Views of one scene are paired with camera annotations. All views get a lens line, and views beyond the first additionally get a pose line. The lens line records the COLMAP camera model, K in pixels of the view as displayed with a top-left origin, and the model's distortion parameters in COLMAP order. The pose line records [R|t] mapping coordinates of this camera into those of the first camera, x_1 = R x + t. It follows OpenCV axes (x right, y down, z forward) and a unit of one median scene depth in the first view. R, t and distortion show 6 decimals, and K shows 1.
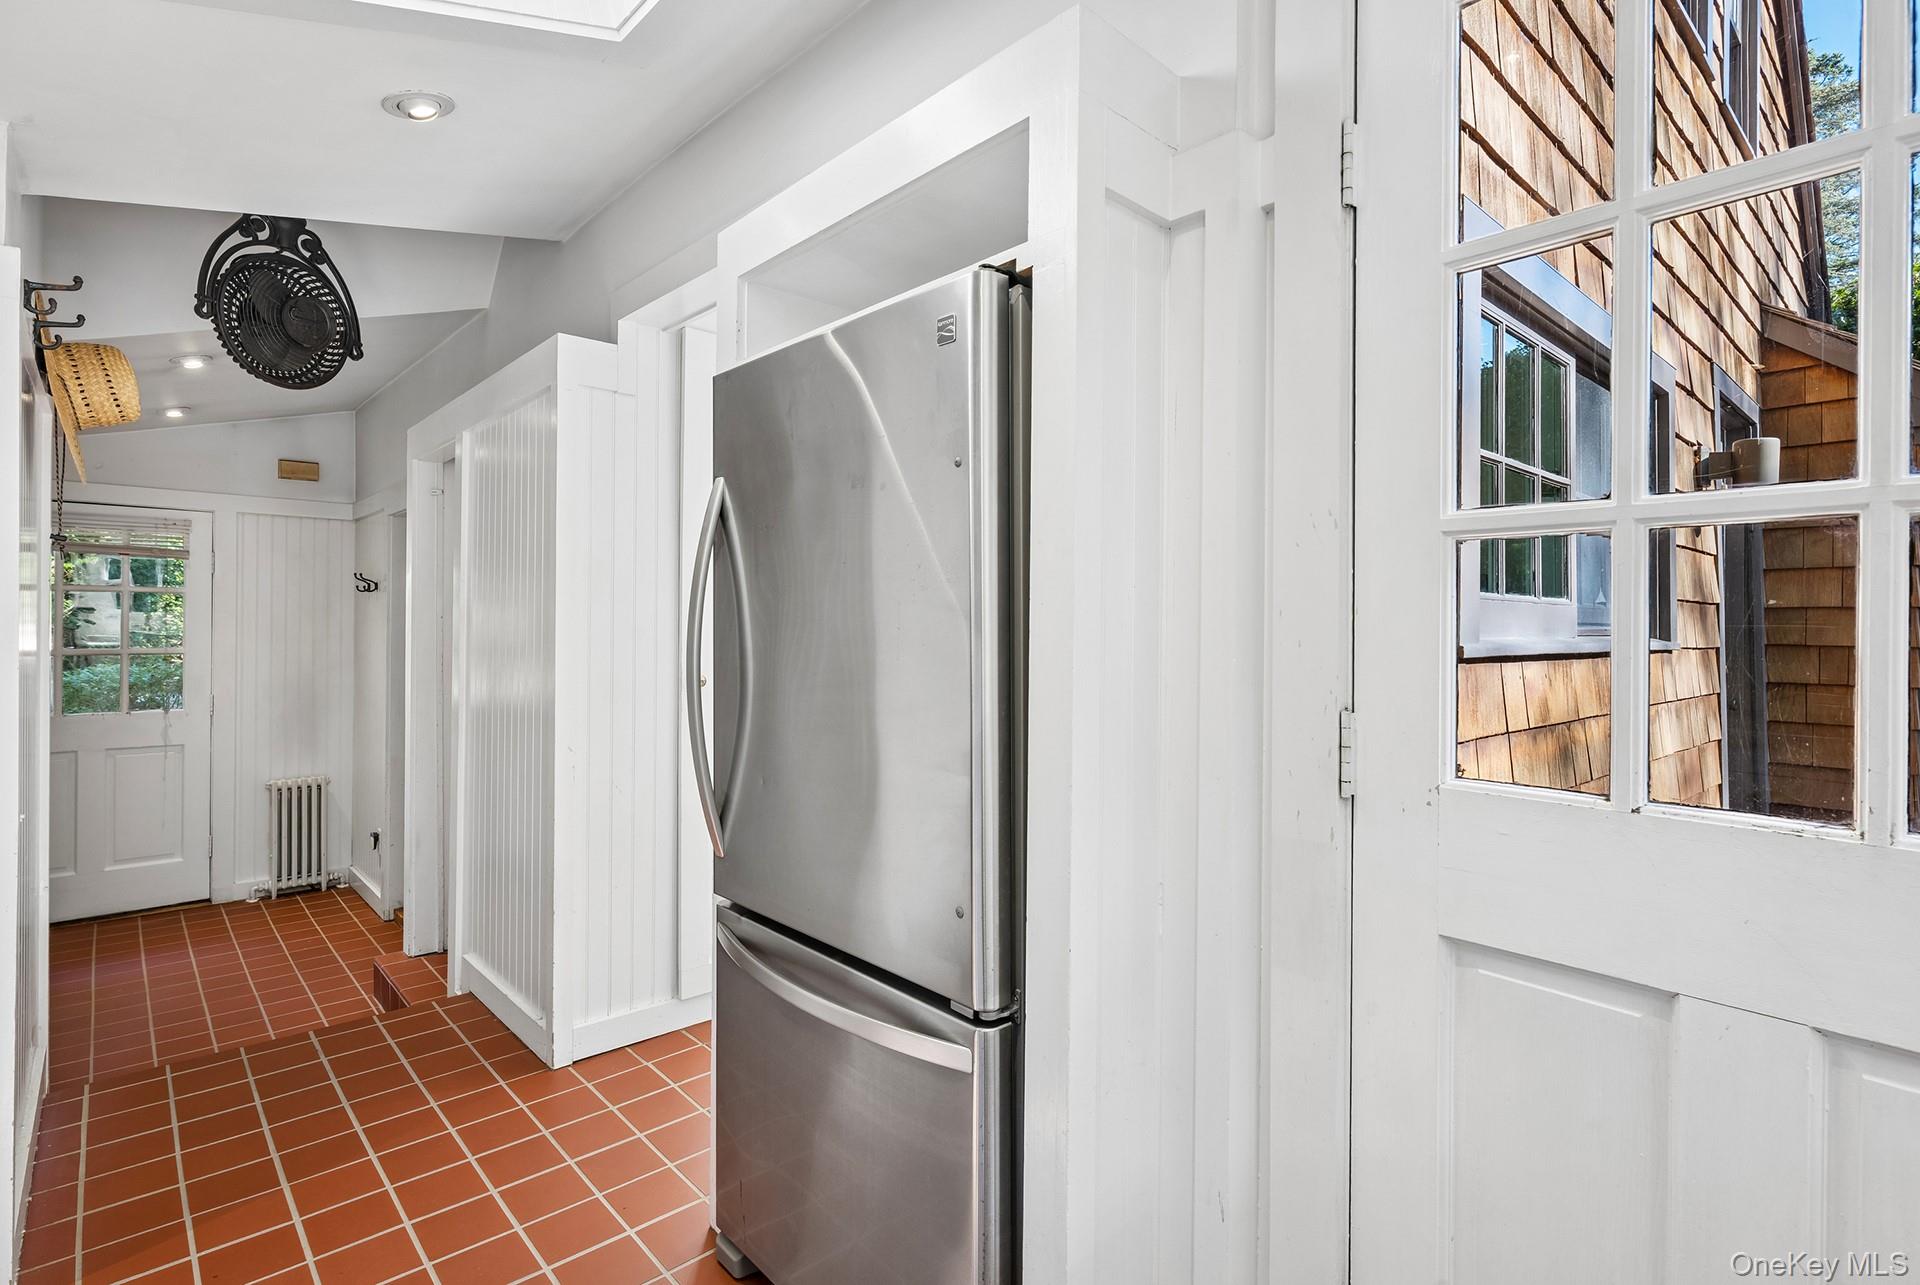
lens RADIAL K [[919.7, 0, 954.8], [0, 919.7, 629.2], [0, 0, 1]] dist [-0.003063, 0.003531]
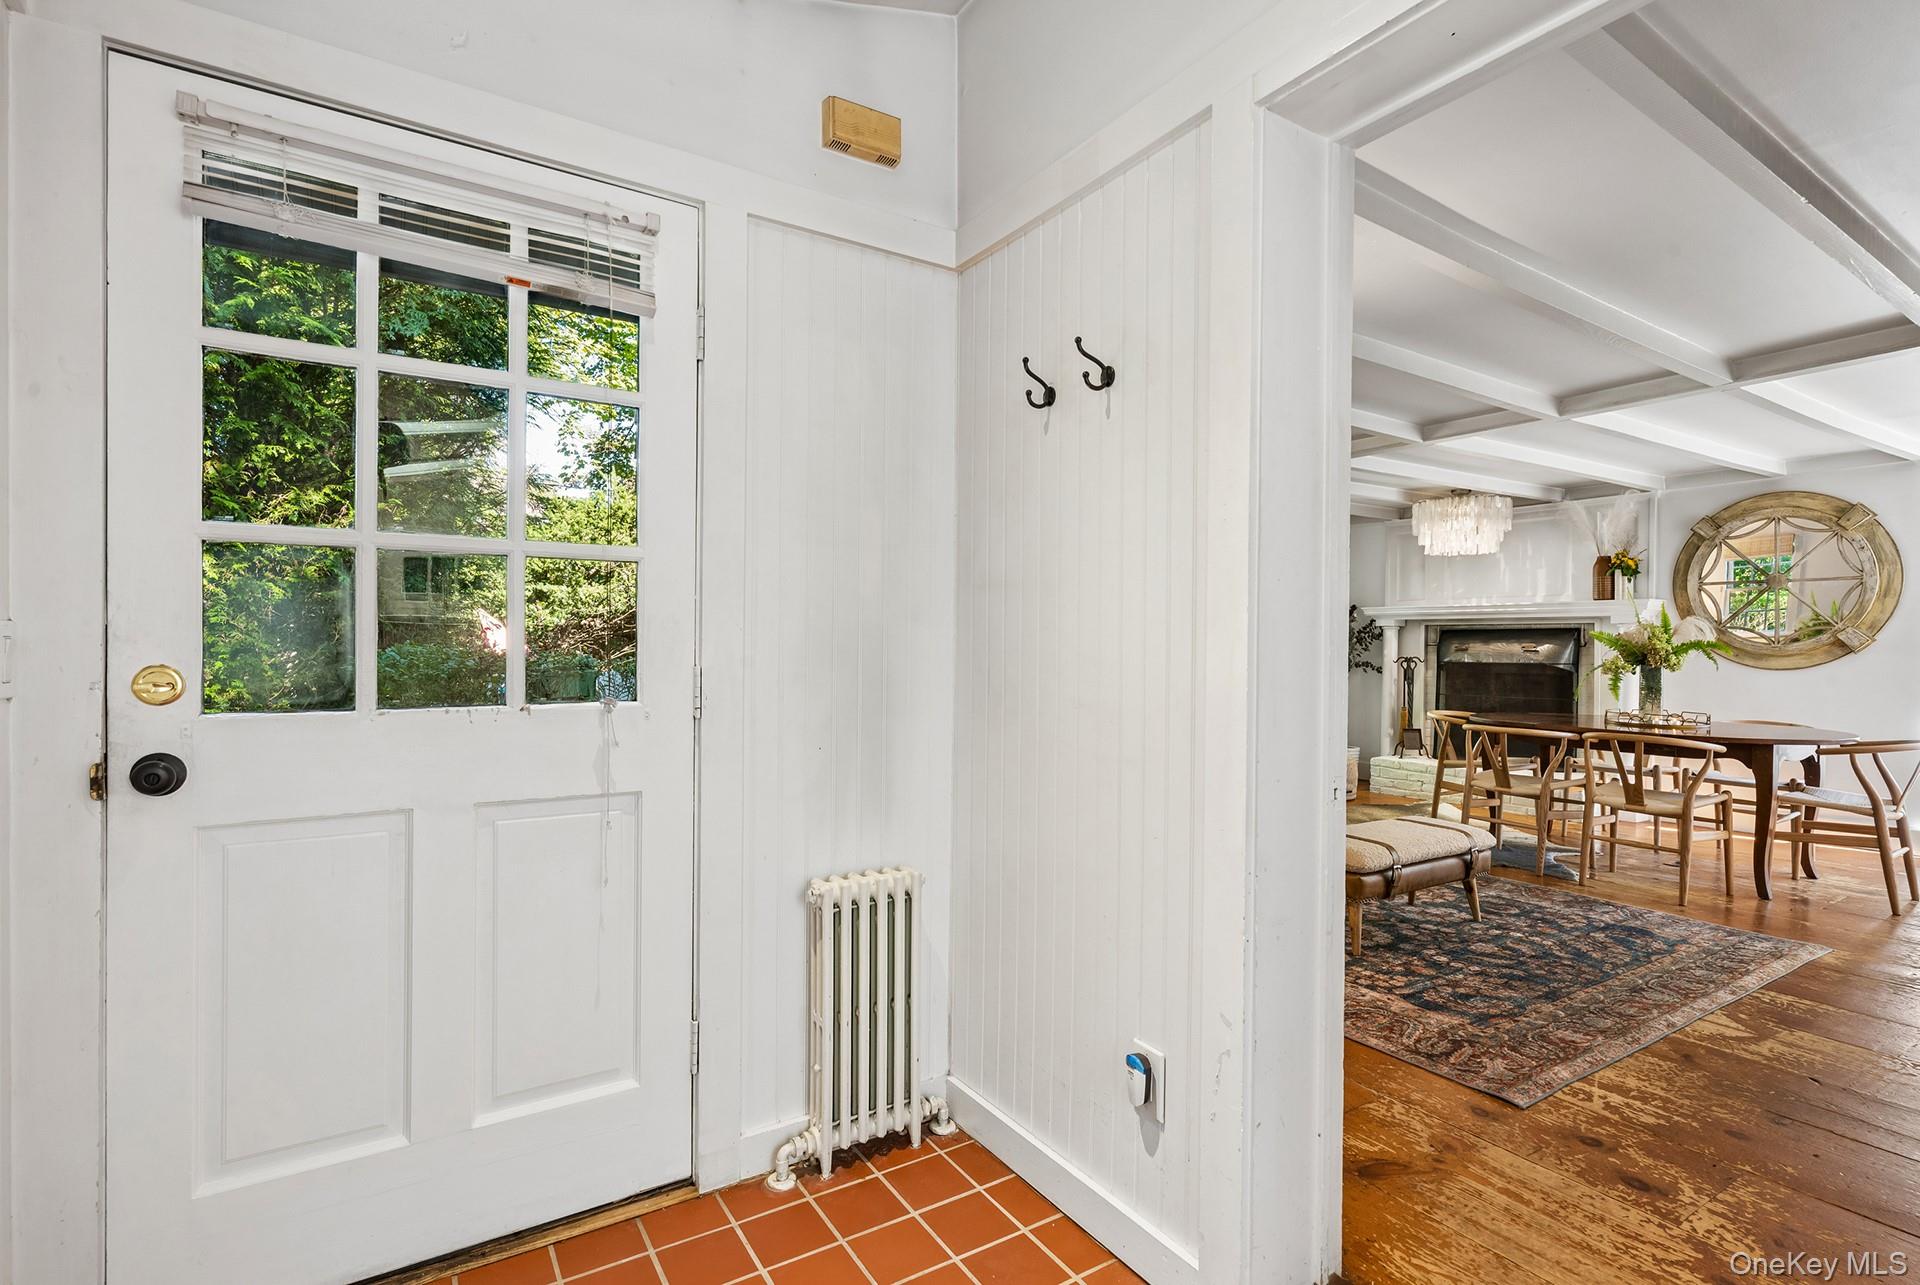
lens RADIAL K [[919.7, 0, 968.6], [0, 919.7, 649.3], [0, 0, 1]] dist [-0.003063, 0.003531]
pose [[0.984274, 0.000695, -0.176645, -0.601000], [-0.000017, 0.999993, 0.003838, 0.060063], [0.176647, -0.003775, 0.984267, 0.607444]]
